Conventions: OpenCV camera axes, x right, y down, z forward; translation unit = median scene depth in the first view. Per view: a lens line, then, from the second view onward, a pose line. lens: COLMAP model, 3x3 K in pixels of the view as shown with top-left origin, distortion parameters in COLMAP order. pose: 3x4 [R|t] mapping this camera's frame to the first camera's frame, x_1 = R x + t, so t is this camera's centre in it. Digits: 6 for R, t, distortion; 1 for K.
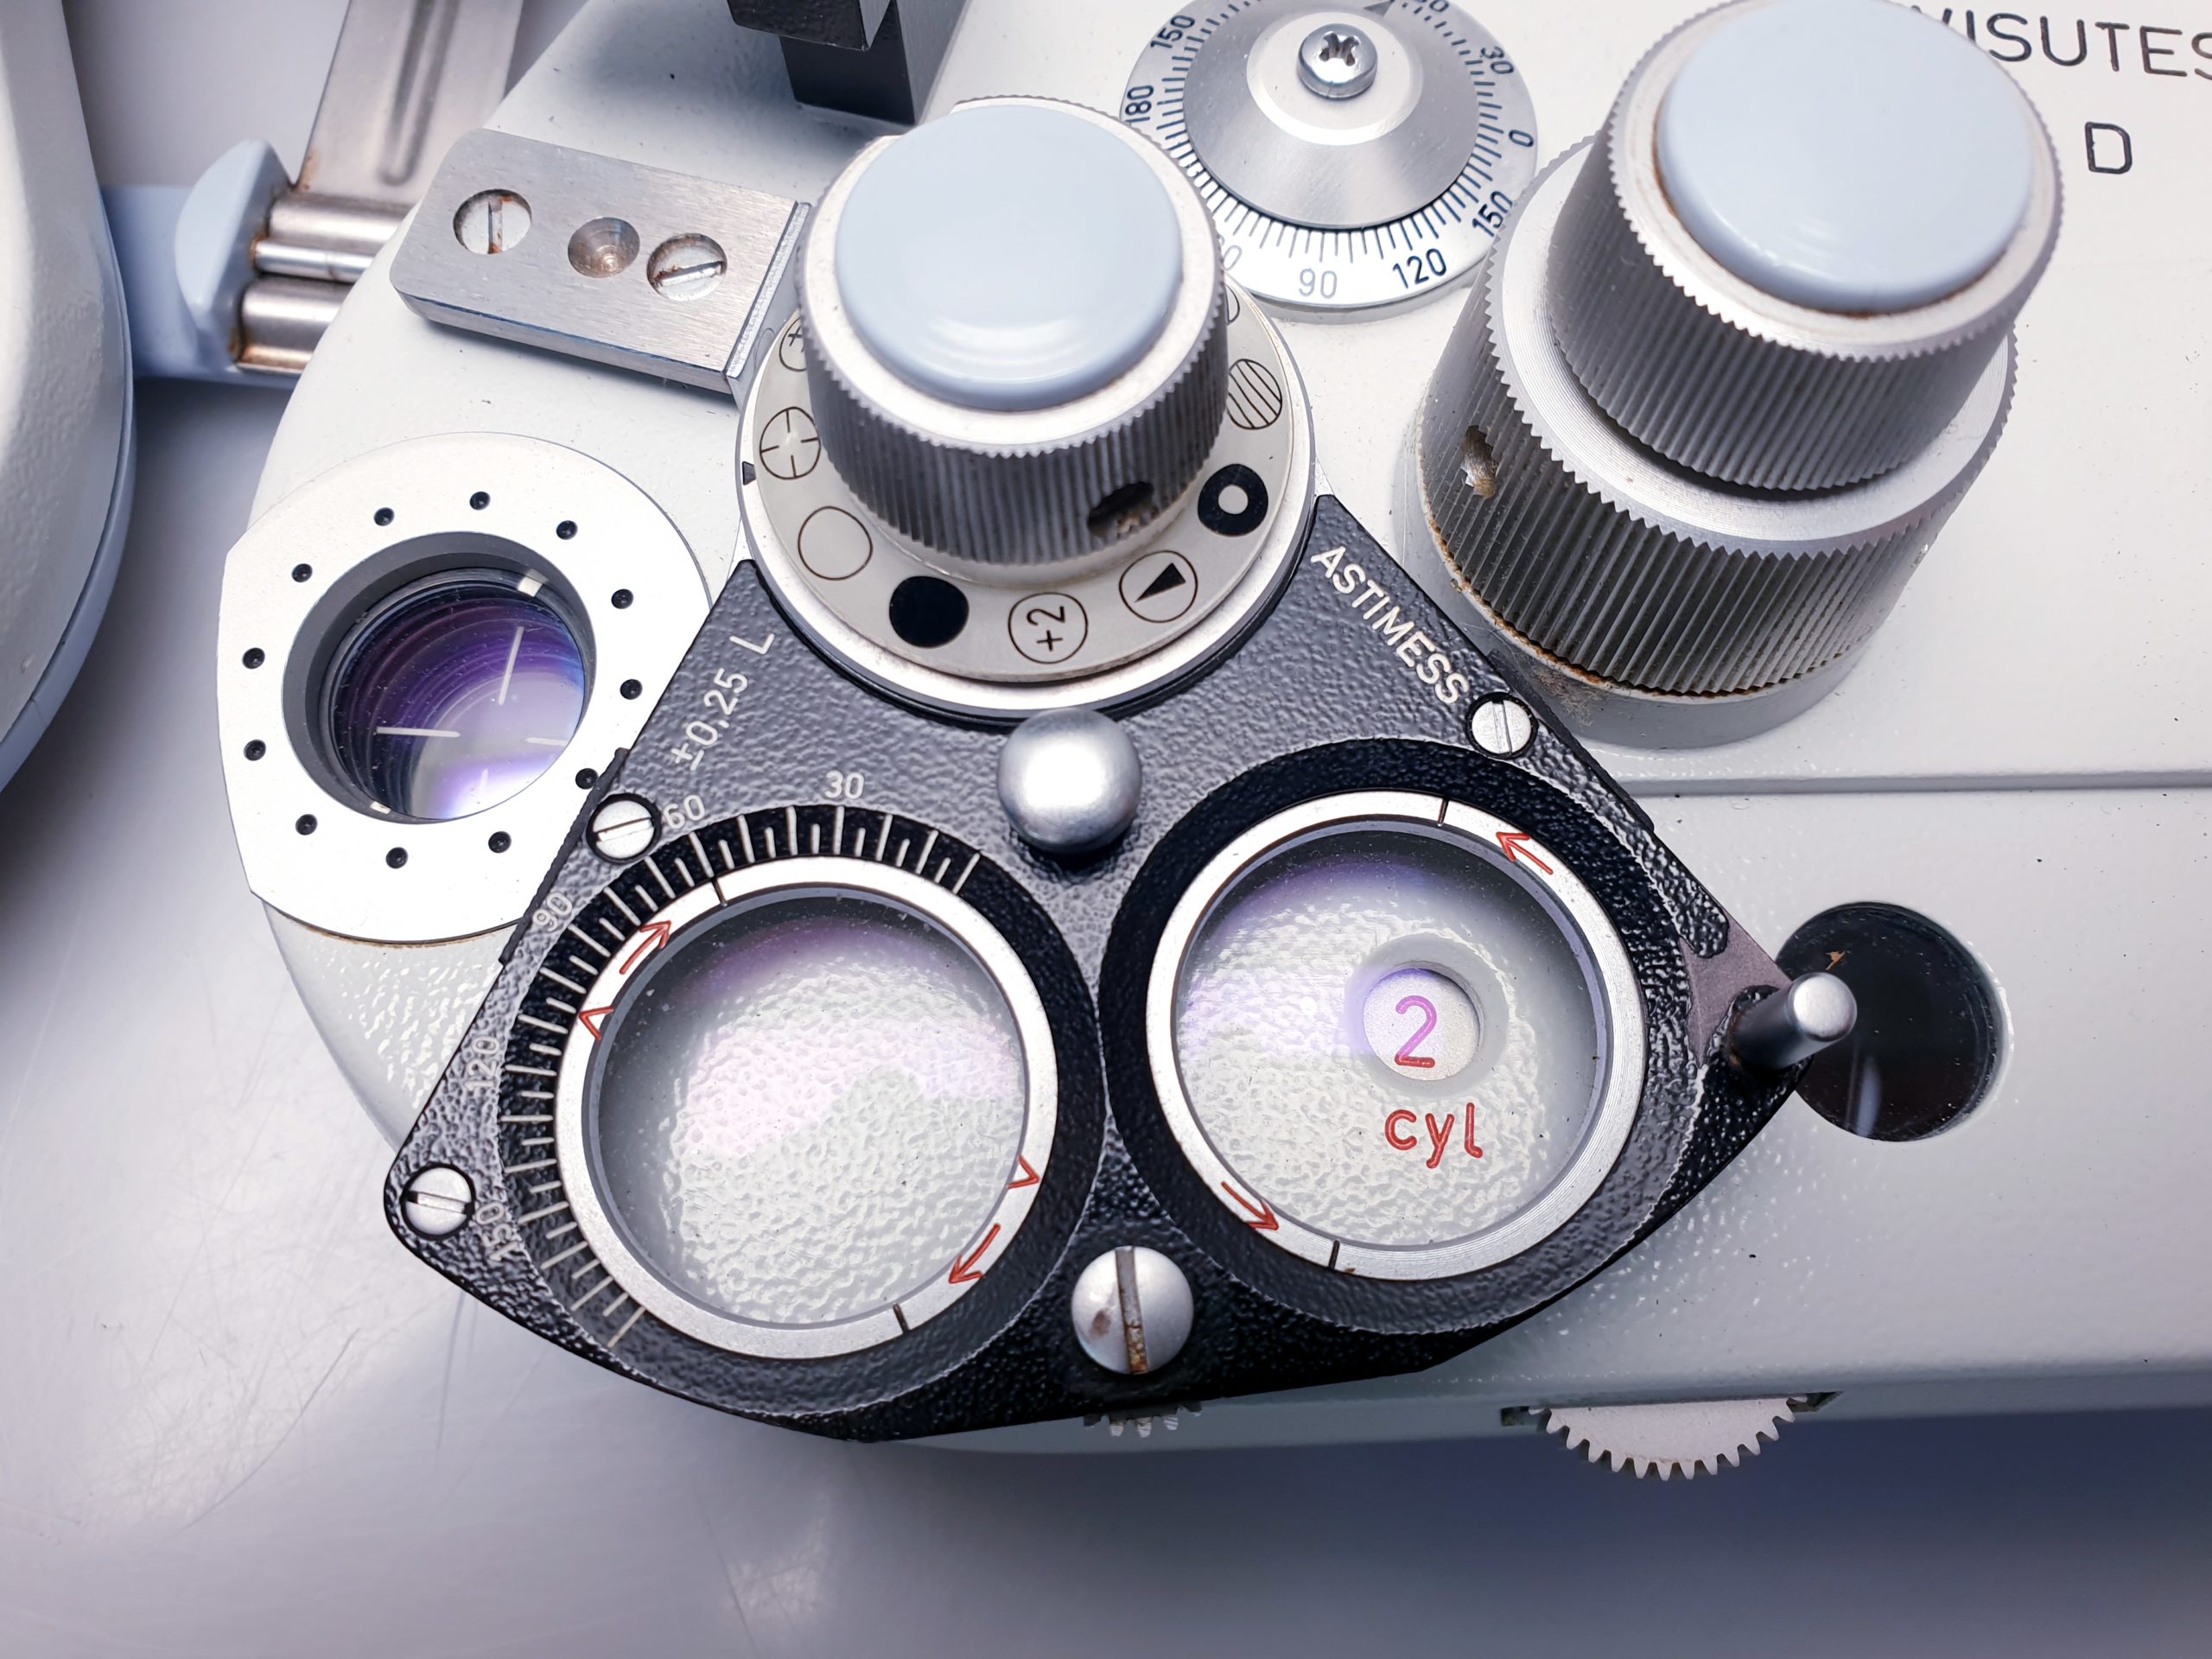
lens RADIAL K [[1775.0, 0, 1136.3], [0, 1775.0, 871.2], [0, 0, 1]] dist [-0.001364, -0.046681]
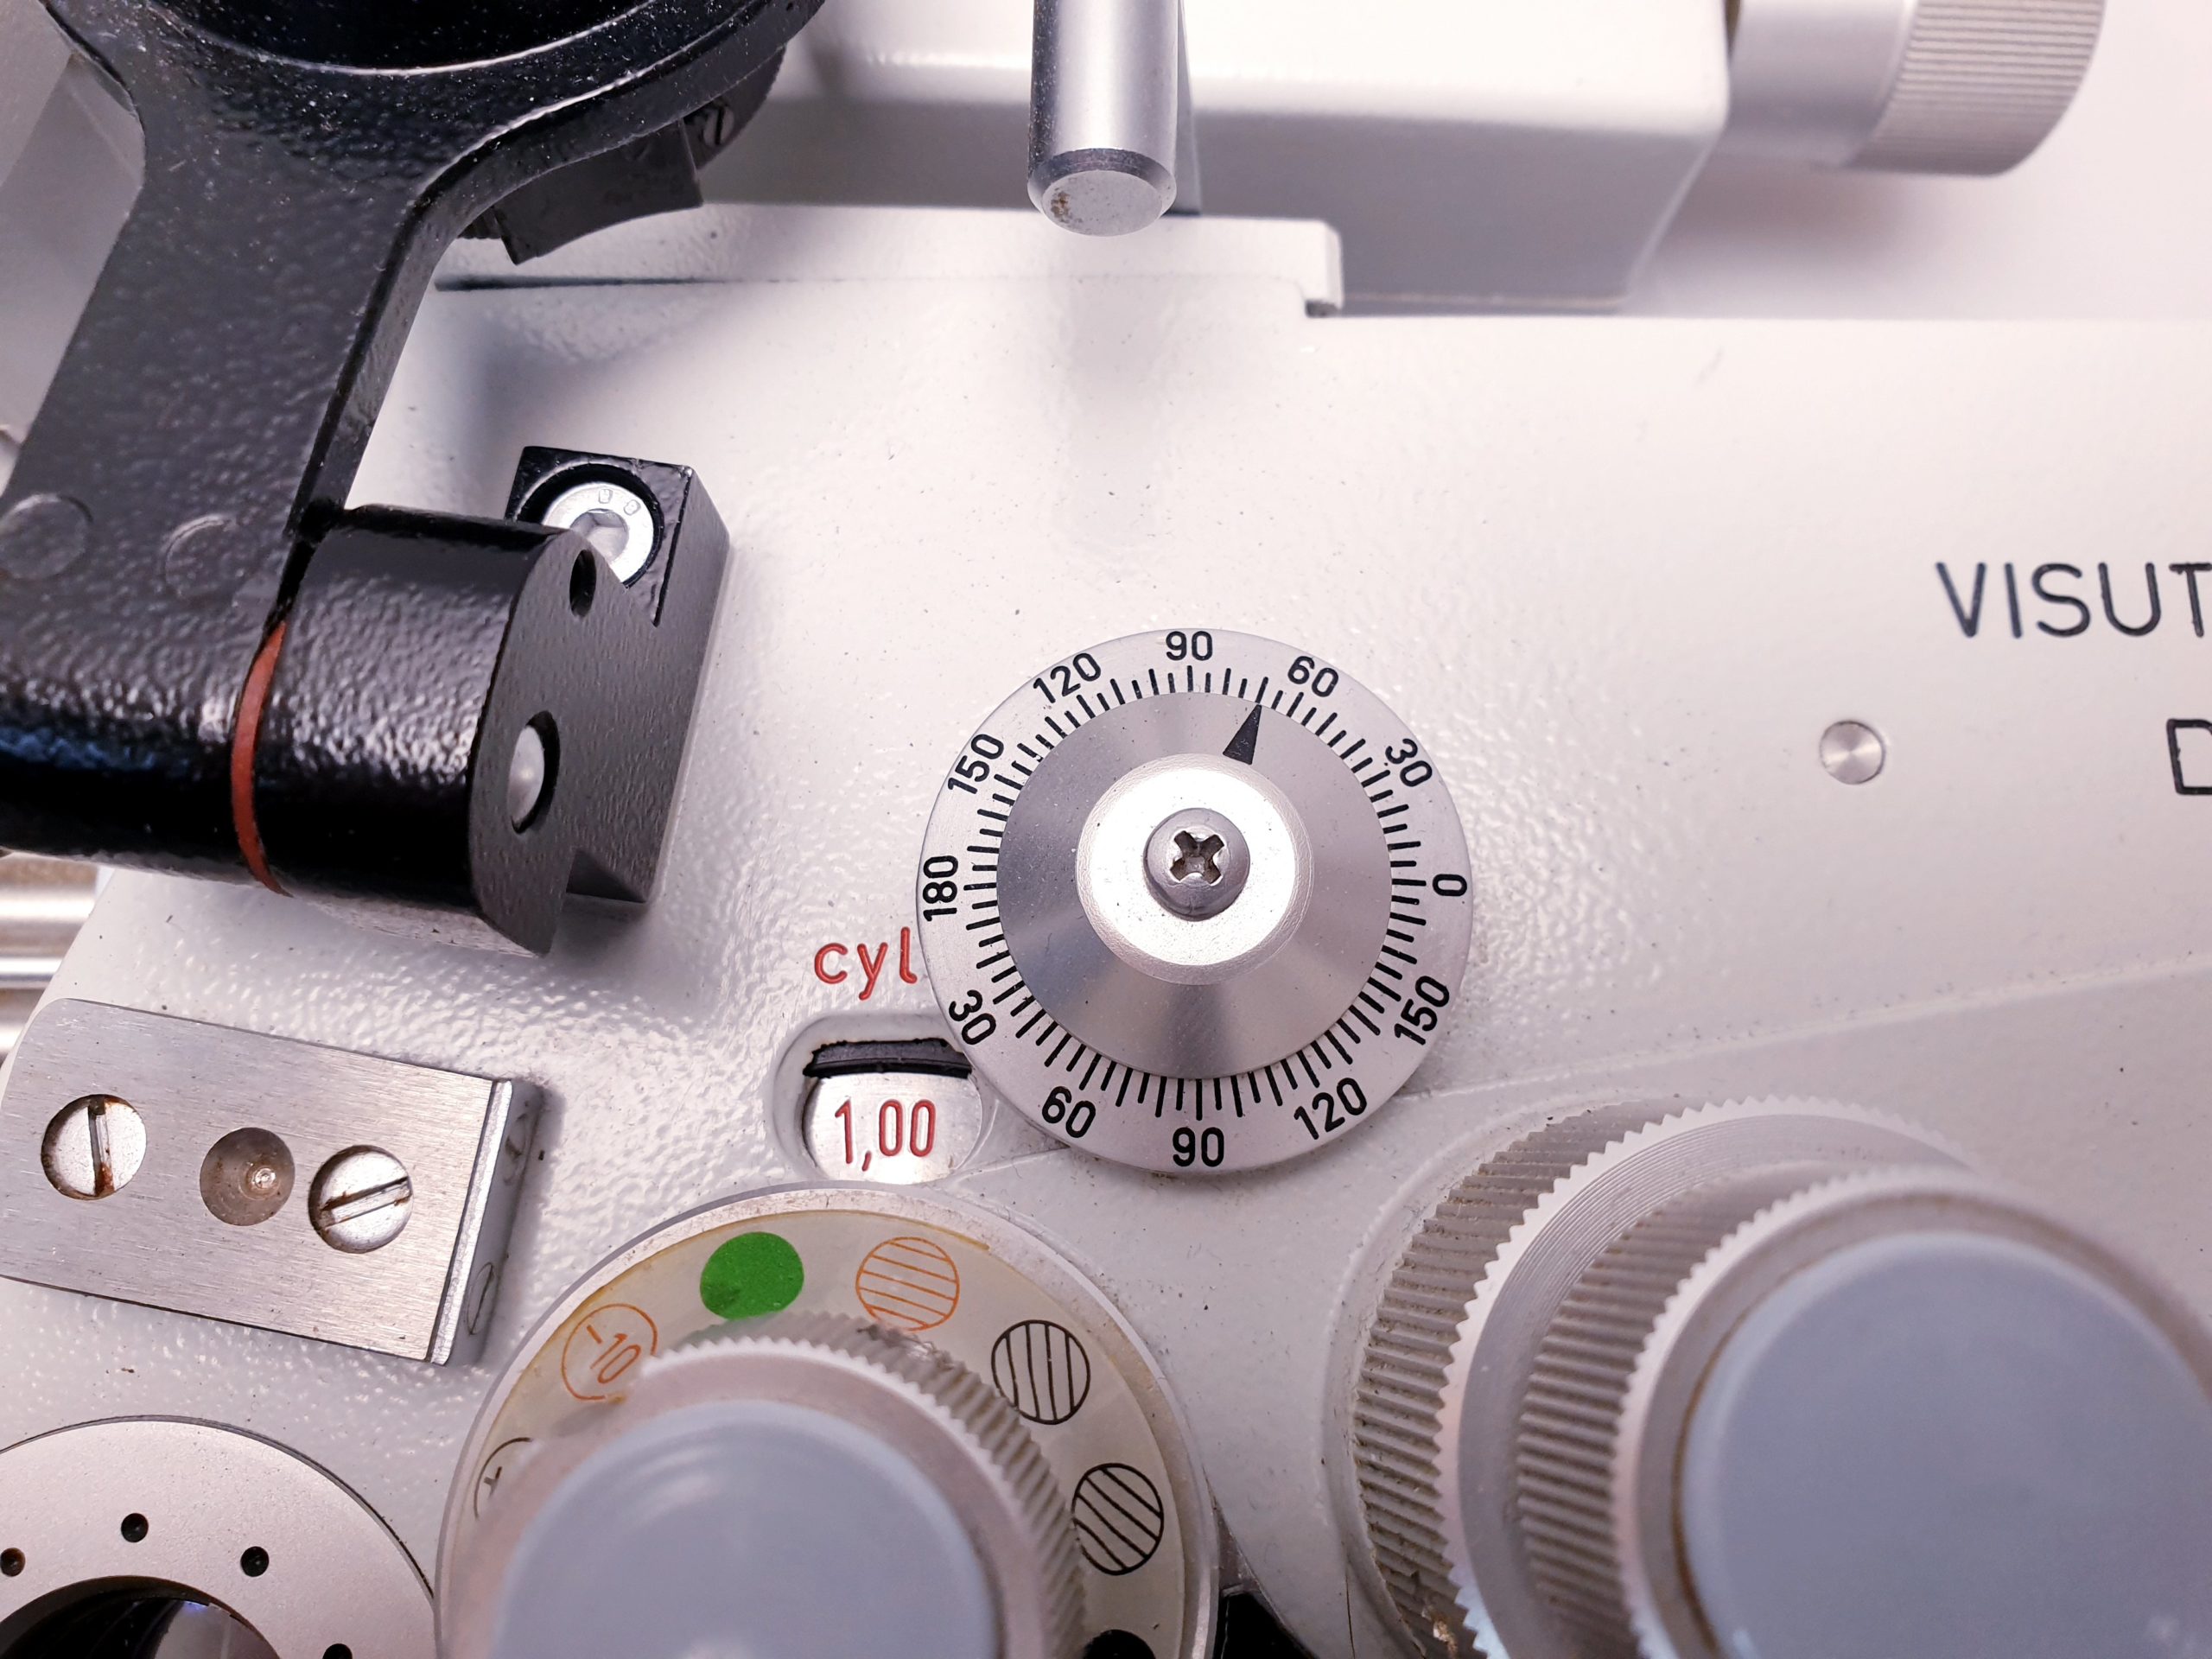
lens RADIAL K [[1743.8, 0, 1106.0], [0, 1743.8, 829.5], [0, 0, 1]] dist [0.026354, 0.008285]
pose [[0.994876, -0.101094, -0.001231, 0.083015], [0.100731, 0.990118, 0.097564, -0.576266], [-0.008645, -0.097188, 0.995229, 0.292193]]
